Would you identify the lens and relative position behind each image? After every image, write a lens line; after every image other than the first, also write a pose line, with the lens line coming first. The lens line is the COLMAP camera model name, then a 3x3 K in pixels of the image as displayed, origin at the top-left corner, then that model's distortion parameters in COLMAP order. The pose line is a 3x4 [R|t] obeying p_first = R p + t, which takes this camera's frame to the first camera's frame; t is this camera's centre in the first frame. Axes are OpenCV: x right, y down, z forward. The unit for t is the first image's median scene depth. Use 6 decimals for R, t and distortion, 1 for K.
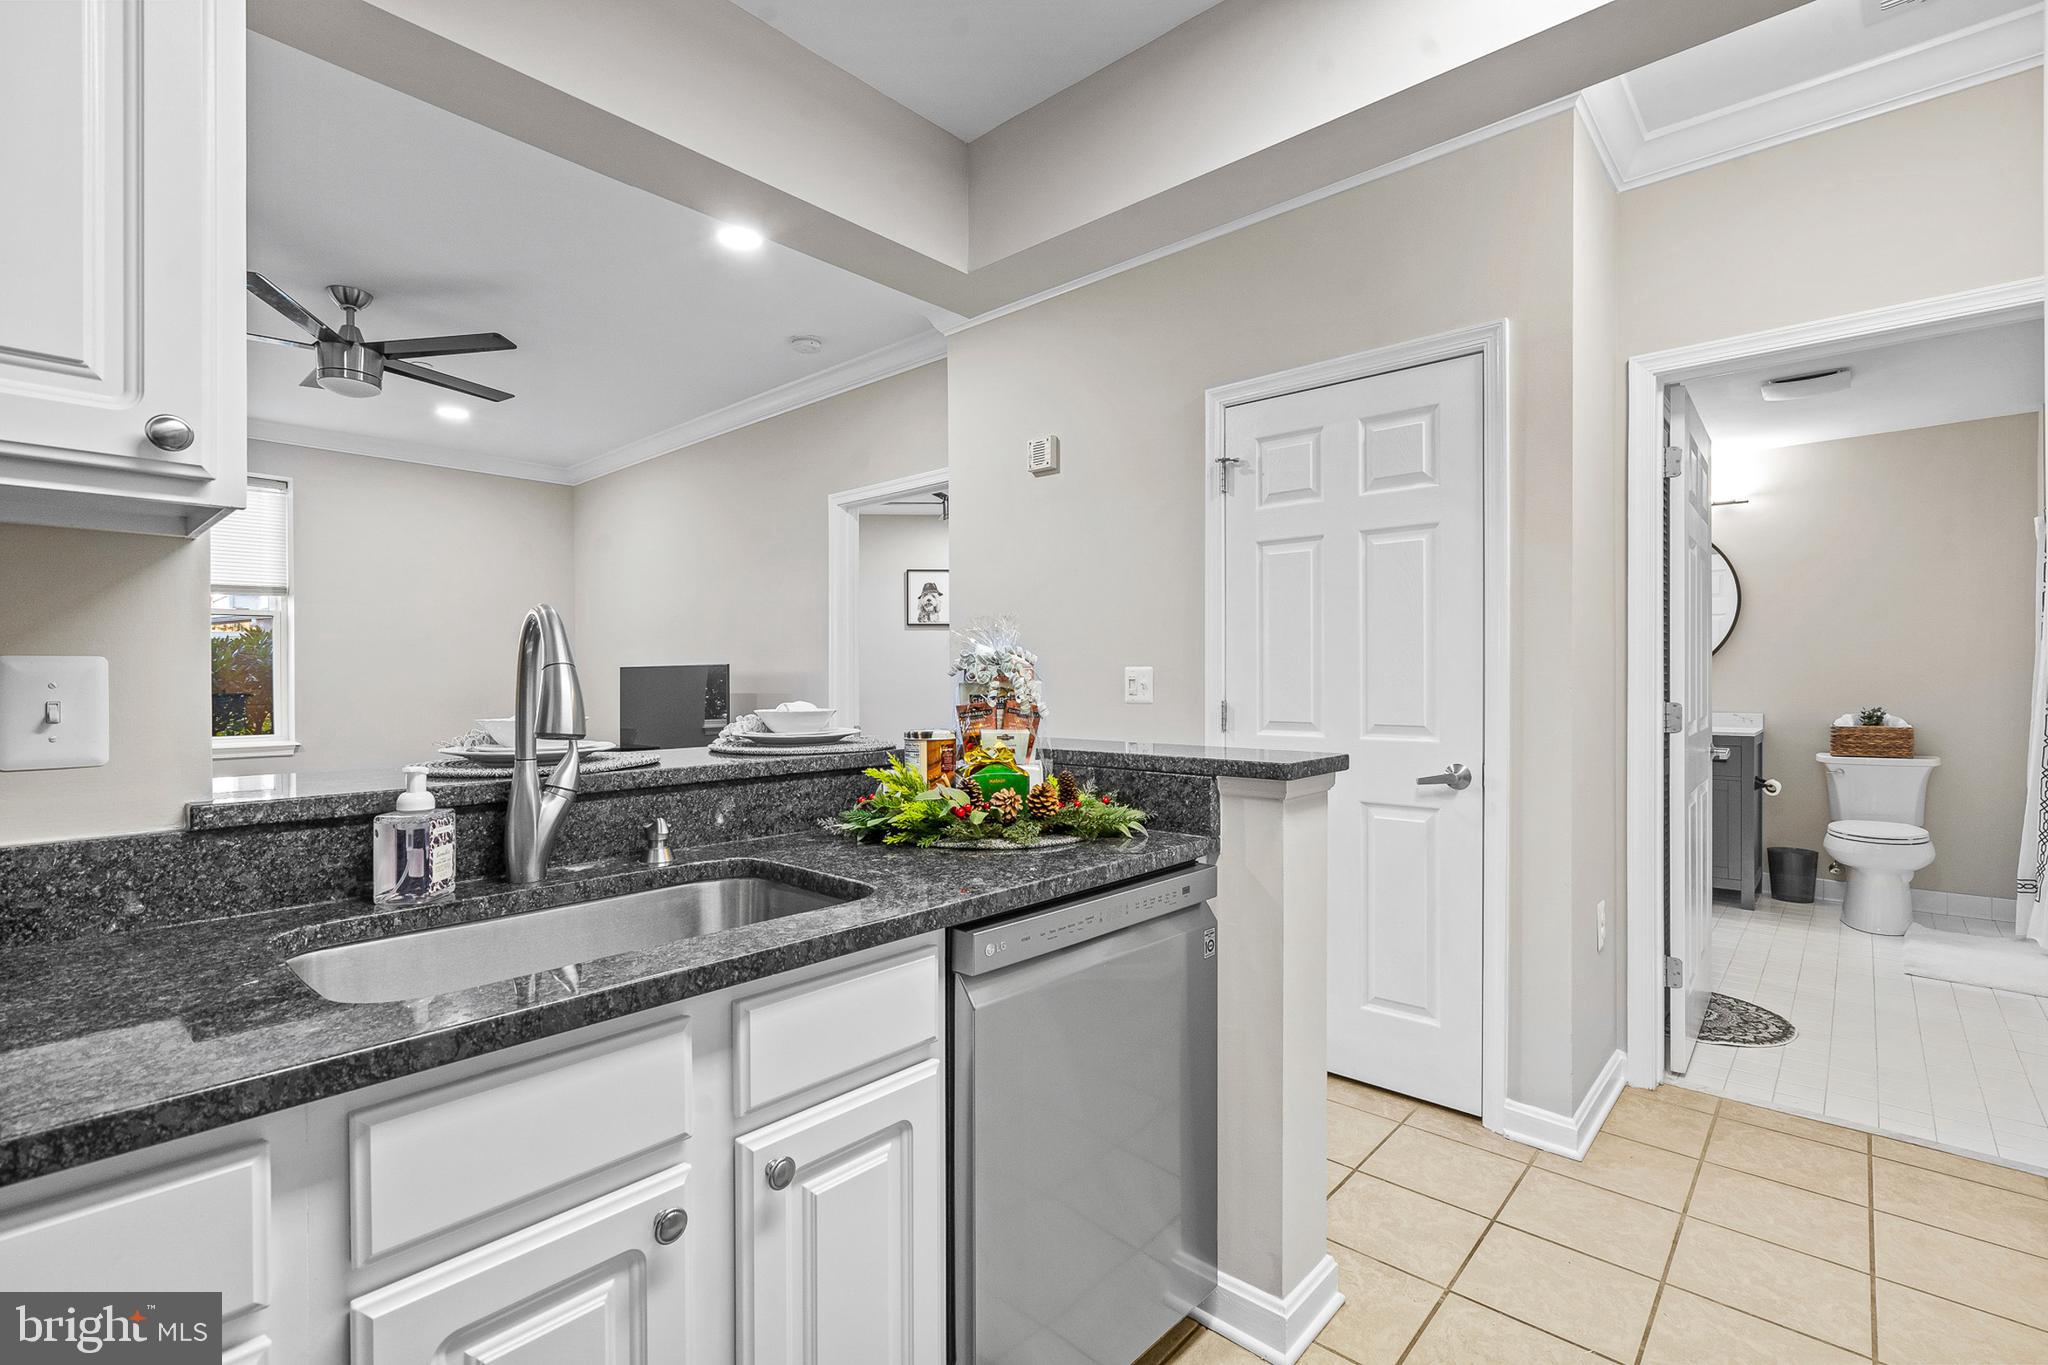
lens RADIAL K [[930.0, 0, 1033.8], [0, 930.0, 682.8], [0, 0, 1]] dist [-0.015048, 0.011663]
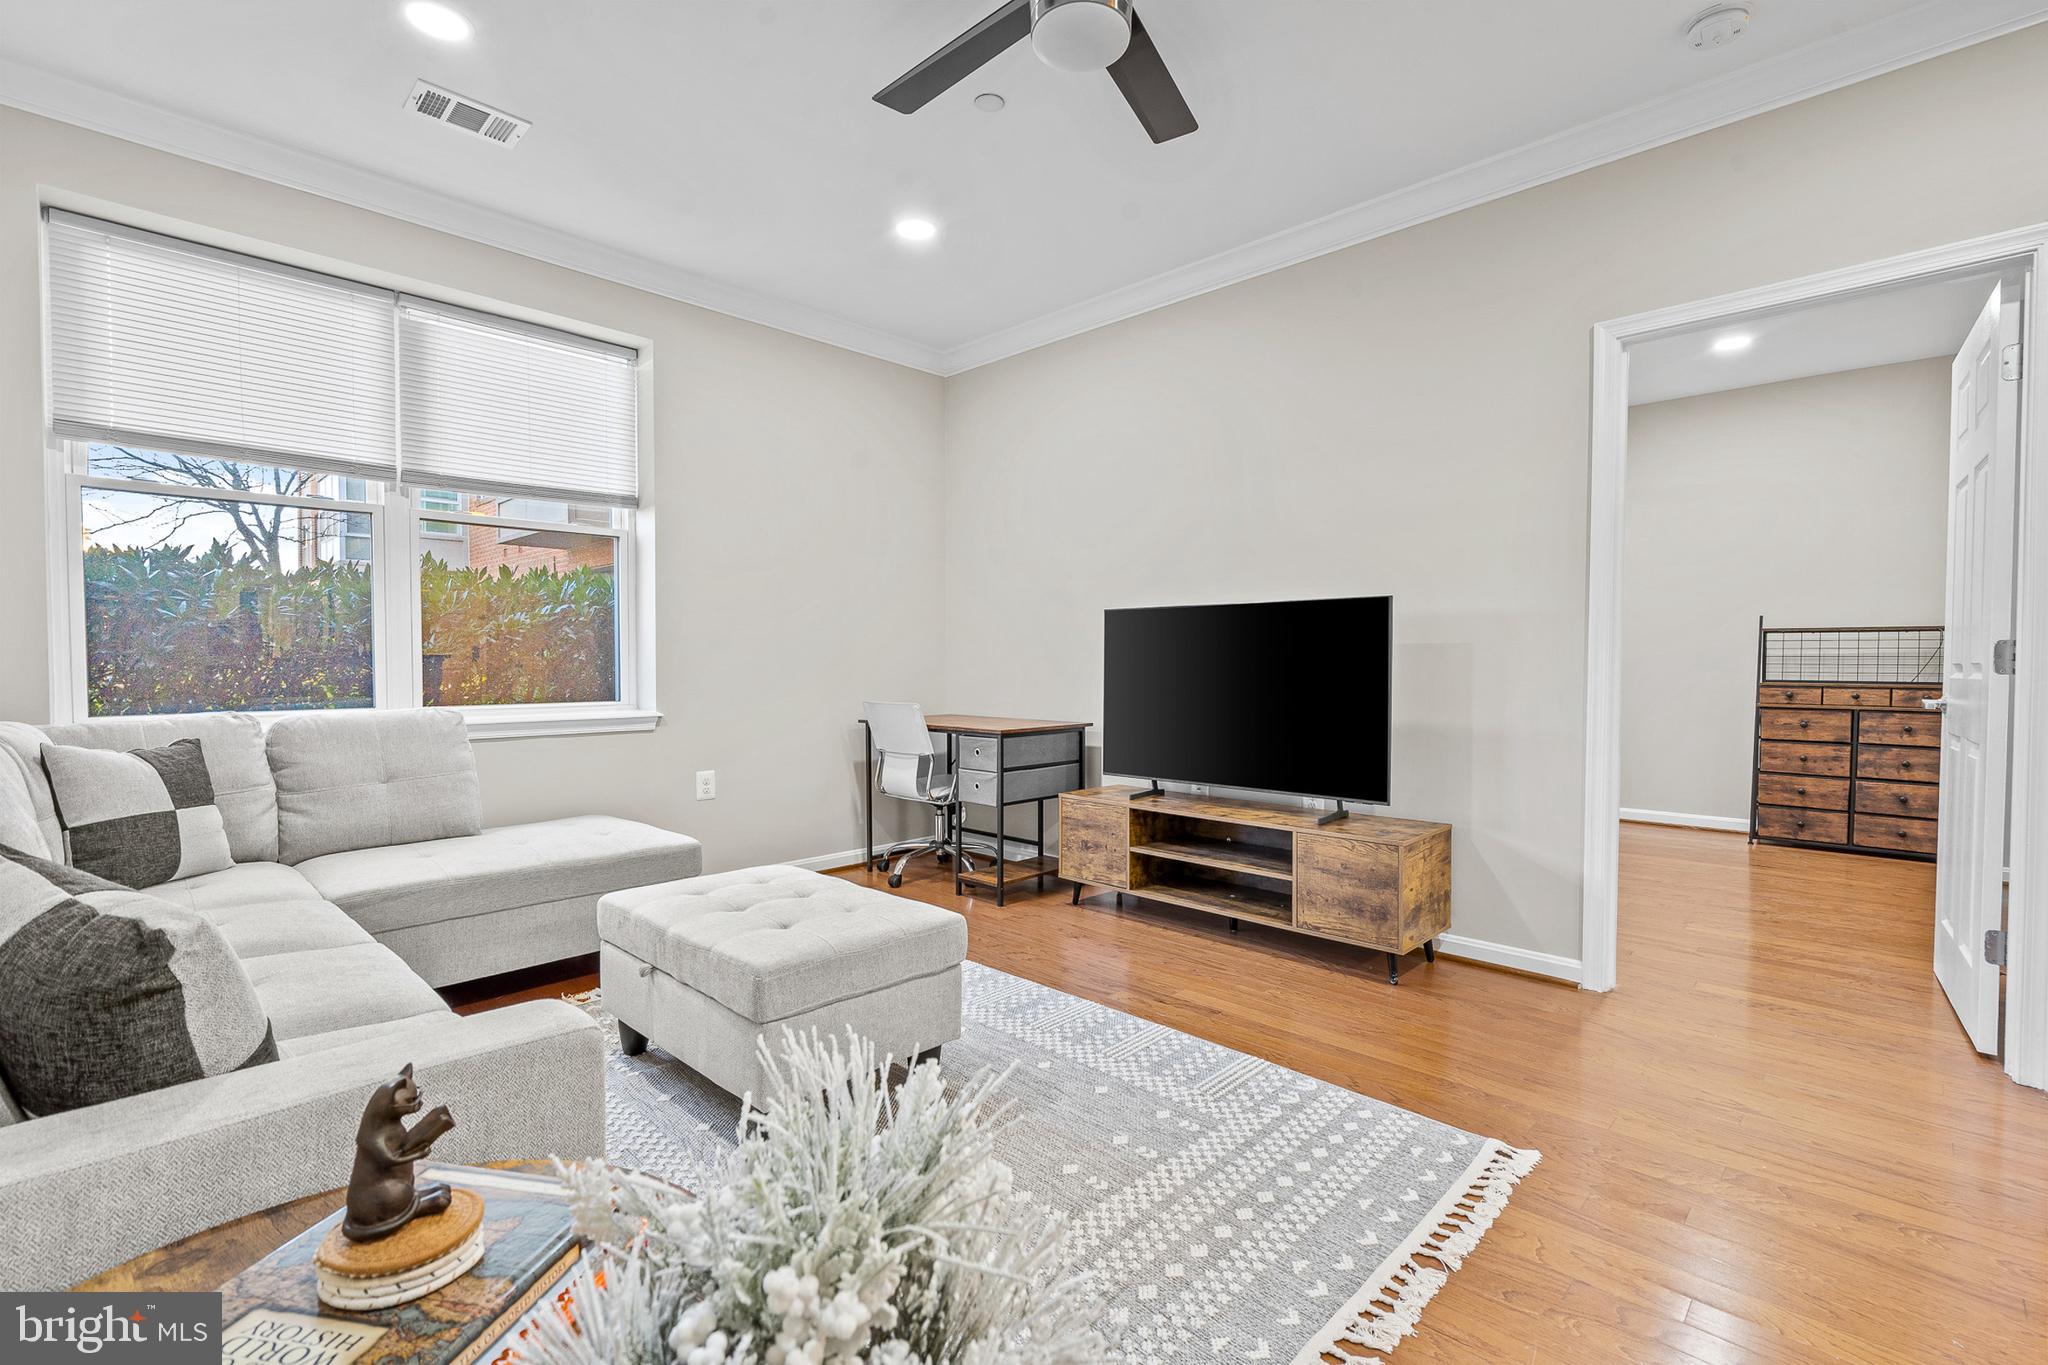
lens RADIAL K [[923.1, 0, 997.2], [0, 923.1, 690.4], [0, 0, 1]] dist [-0.002772, -0.000242]
pose [[0.998568, 0.008304, -0.052842, -1.564081], [-0.006999, 0.999667, 0.024832, 0.083202], [0.053031, -0.024426, 0.998294, 0.947483]]
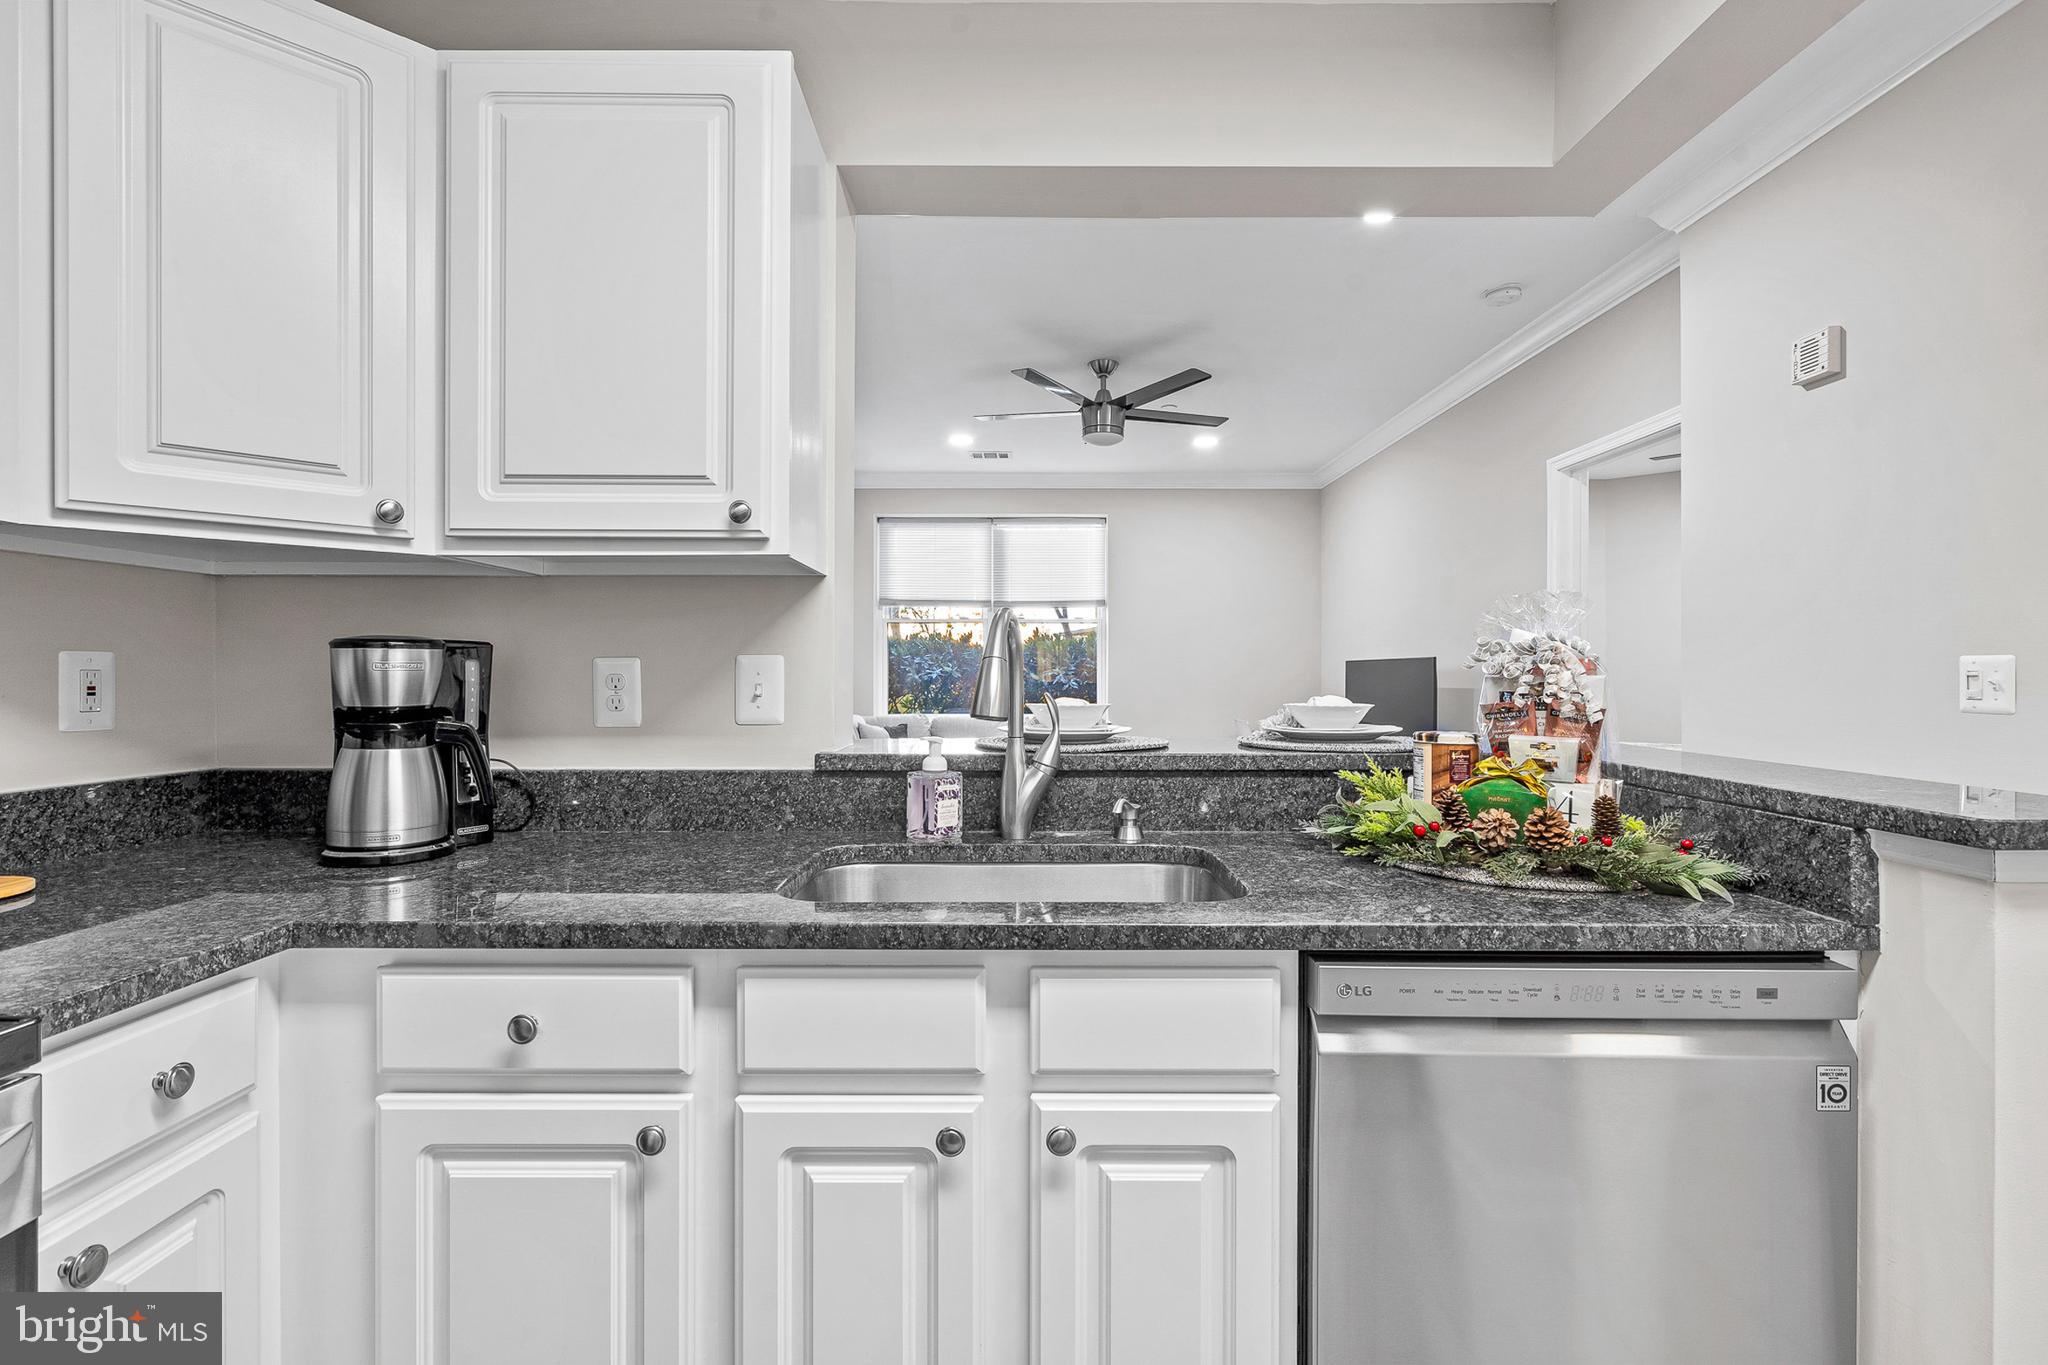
lens RADIAL K [[938.2, 0, 1023.6], [0, 938.2, 677.4], [0, 0, 1]] dist [-0.001853, 0.000057]
pose [[0.664730, 0.007167, -0.747049, 0.288584], [-0.007035, 0.999970, 0.003333, 0.000691], [0.747050, 0.003040, 0.664761, 0.153666]]
